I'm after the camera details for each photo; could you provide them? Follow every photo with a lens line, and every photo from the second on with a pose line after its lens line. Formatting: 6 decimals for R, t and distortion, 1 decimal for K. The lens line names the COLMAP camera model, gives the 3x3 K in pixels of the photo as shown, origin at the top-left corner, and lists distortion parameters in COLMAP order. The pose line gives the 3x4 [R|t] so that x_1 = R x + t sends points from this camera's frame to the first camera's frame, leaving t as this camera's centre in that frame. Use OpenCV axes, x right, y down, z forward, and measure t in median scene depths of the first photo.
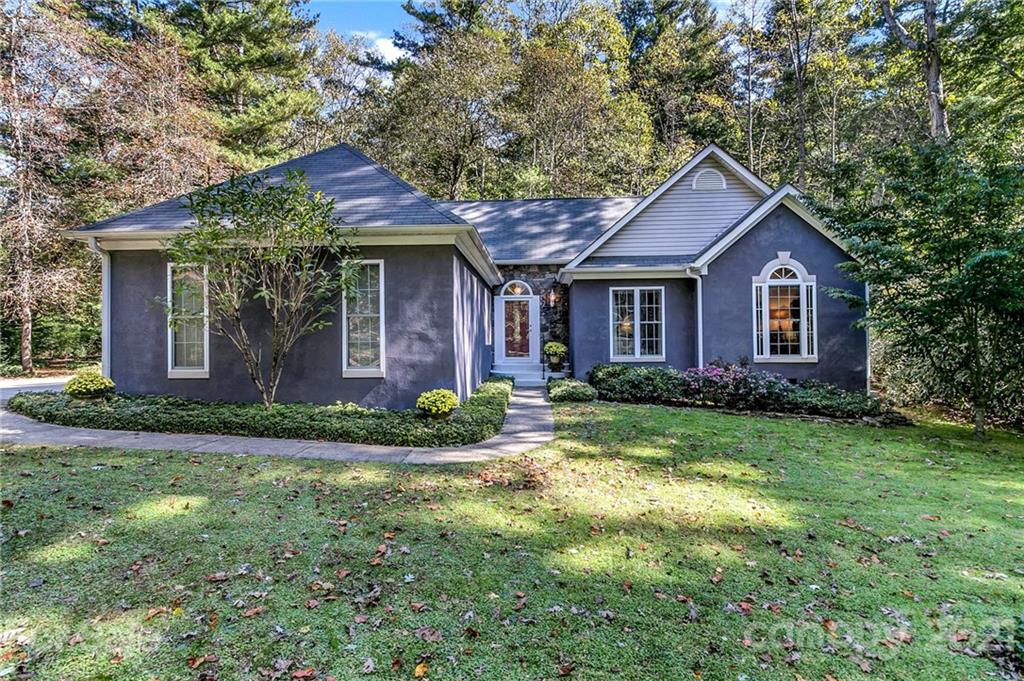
lens RADIAL K [[483.6, 0, 512.5], [0, 483.6, 338.0], [0, 0, 1]] dist [0.001480, 0.000368]
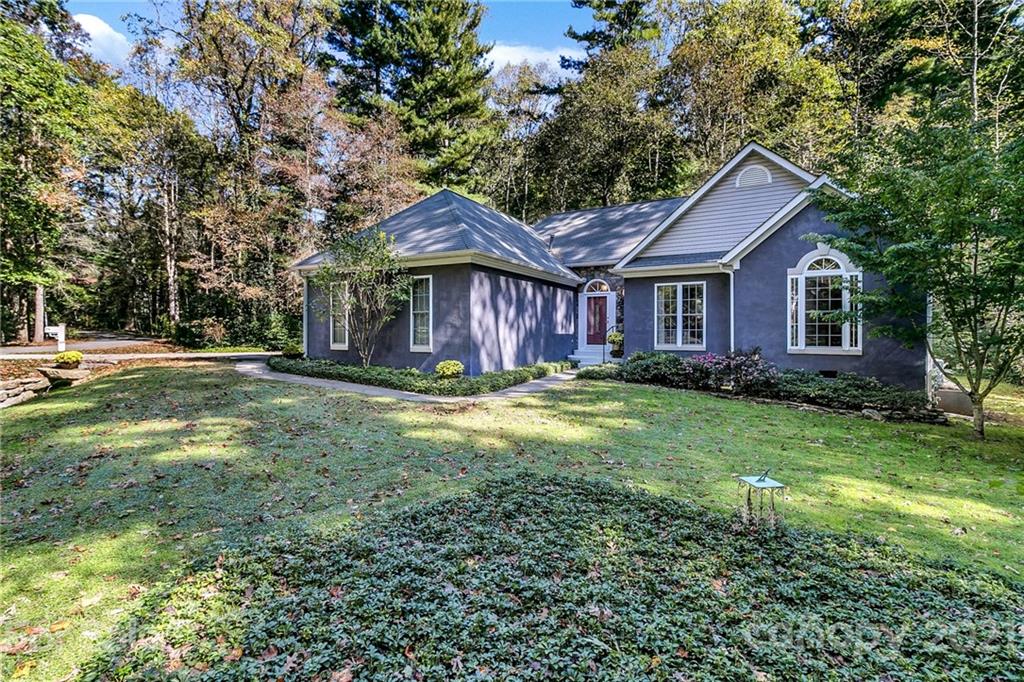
lens RADIAL K [[483.6, 0, 512.5], [0, 483.6, 338.5], [0, 0, 1]] dist [0.001480, 0.000368]
pose [[0.895310, 0.014982, -0.445192, 0.409858], [-0.007872, 0.999810, 0.017816, 0.005373], [0.445375, -0.012447, 0.895258, -0.159312]]
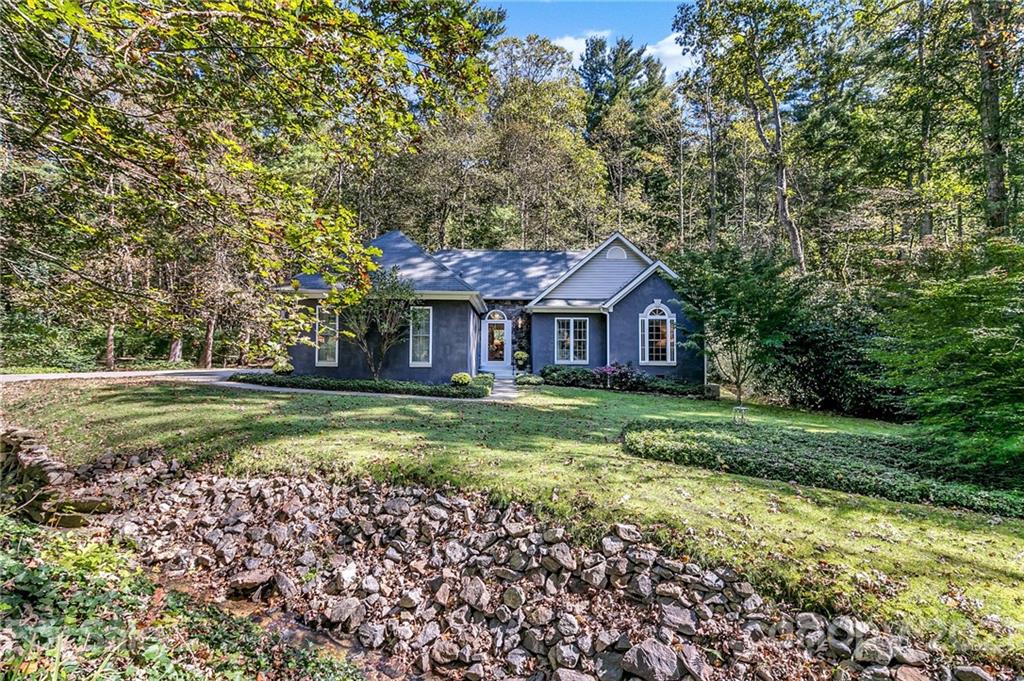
lens RADIAL K [[511.3, 0, 515.3], [0, 511.3, 338.0], [0, 0, 1]] dist [-0.002248, -0.000105]
pose [[0.997689, 0.017359, 0.065697, -0.042368], [-0.015926, 0.999625, -0.022281, 0.002871], [-0.066059, 0.021183, 0.997591, -0.690371]]
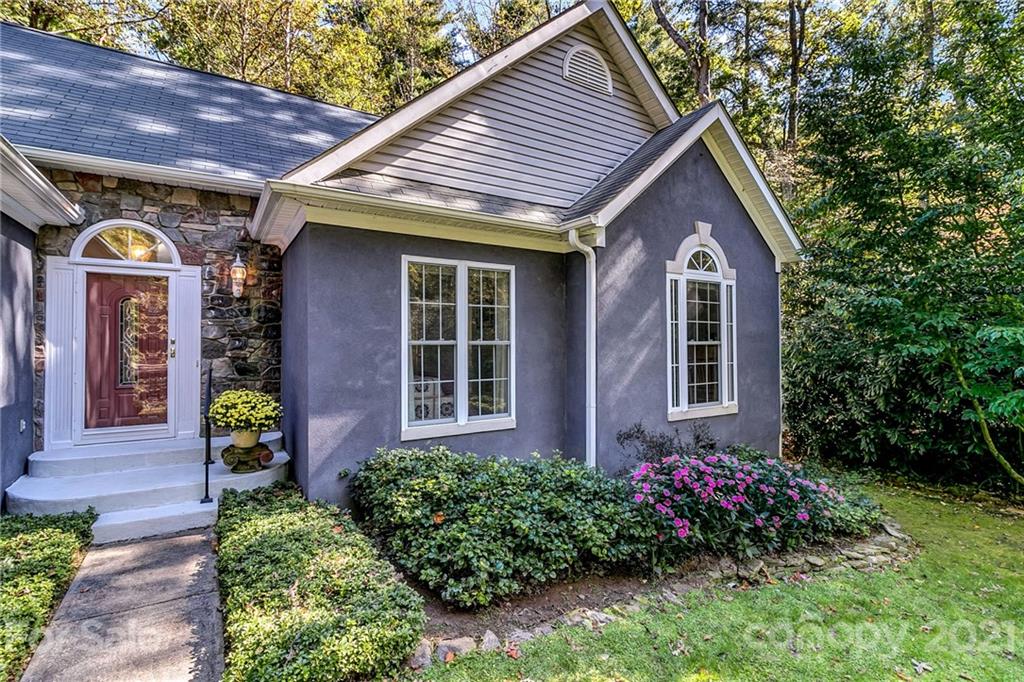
lens RADIAL K [[483.6, 0, 512.5], [0, 483.6, 338.5], [0, 0, 1]] dist [0.001480, 0.000368]
pose [[0.824832, 0.014111, 0.565201, 0.050553], [-0.009275, 0.999892, -0.011428, -0.031353], [-0.565301, 0.004183, 0.824874, 0.619113]]
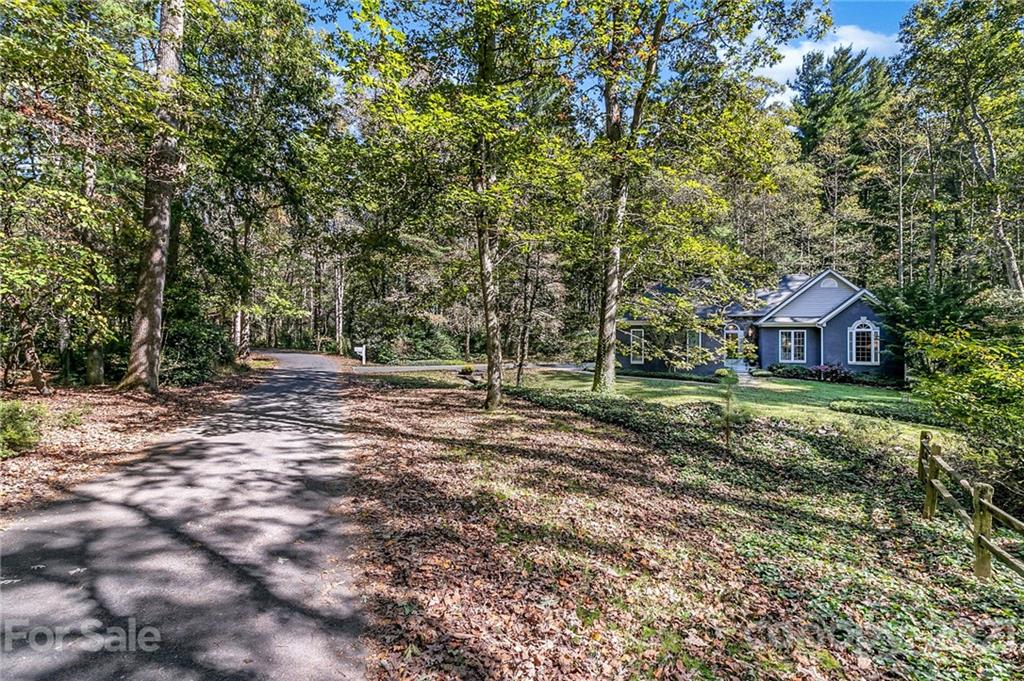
lens RADIAL K [[517.6, 0, 512.0], [0, 517.6, 340.5], [0, 0, 1]] dist [0.007300, 0.000669]
pose [[0.956861, 0.013641, -0.290226, -0.303397], [-0.009979, 0.999851, 0.014093, -0.078581], [0.290375, -0.010589, 0.956854, -1.748946]]
